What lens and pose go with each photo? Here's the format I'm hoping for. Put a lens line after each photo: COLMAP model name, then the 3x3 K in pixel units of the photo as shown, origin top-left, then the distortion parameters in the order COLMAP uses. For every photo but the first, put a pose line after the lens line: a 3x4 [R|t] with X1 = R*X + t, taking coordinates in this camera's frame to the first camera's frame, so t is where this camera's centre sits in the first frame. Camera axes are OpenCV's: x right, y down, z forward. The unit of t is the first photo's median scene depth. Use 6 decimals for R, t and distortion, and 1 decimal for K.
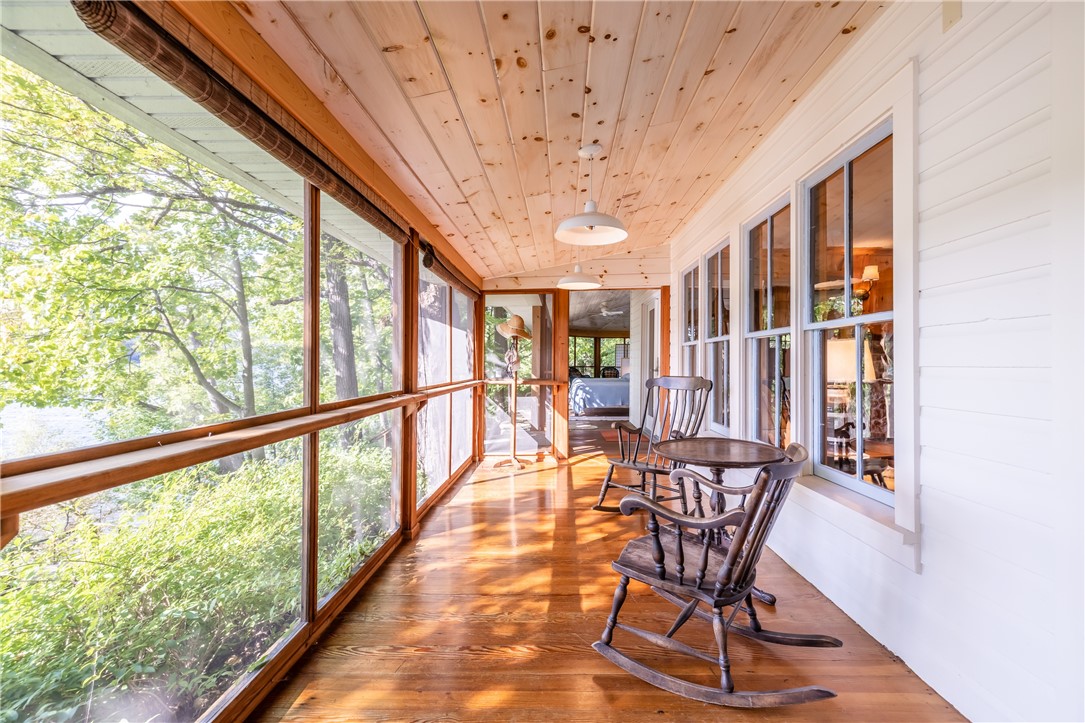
lens RADIAL K [[454.7, 0, 542.4], [0, 454.7, 357.8], [0, 0, 1]] dist [0.000855, 0.000037]
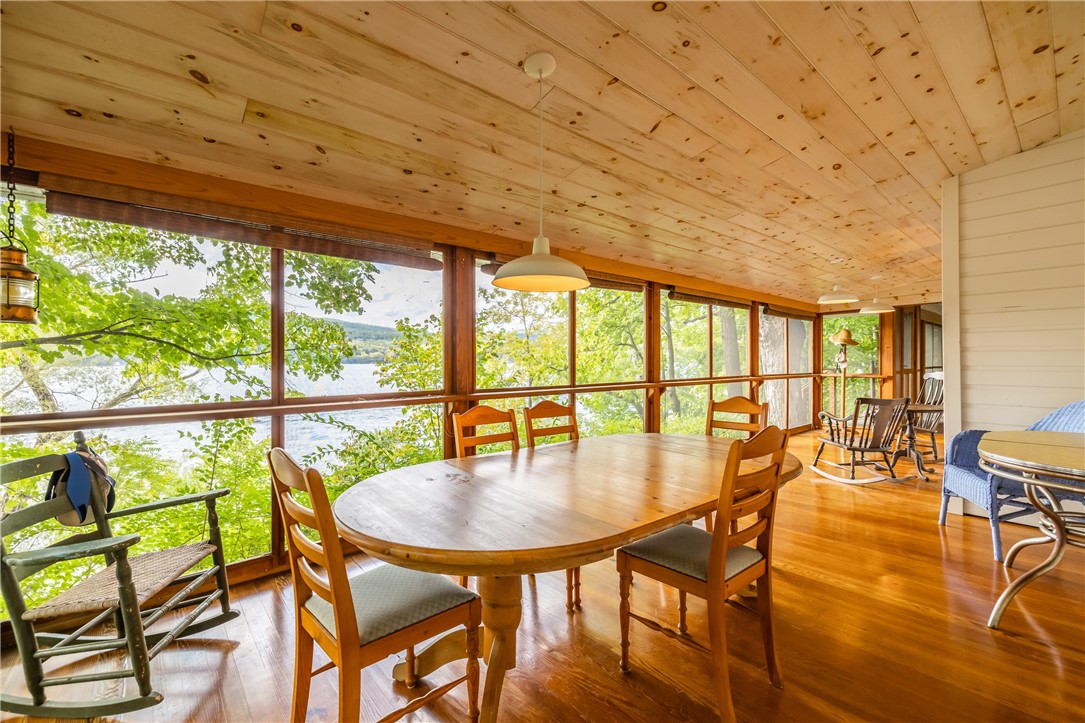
lens RADIAL K [[454.7, 0, 542.4], [0, 454.7, 357.8], [0, 0, 1]] dist [0.000855, 0.000037]
pose [[0.670433, -0.006811, -0.741939, 0.643531], [0.008911, 0.999960, -0.001128, -0.012083], [0.741916, -0.005855, 0.670467, -1.209358]]
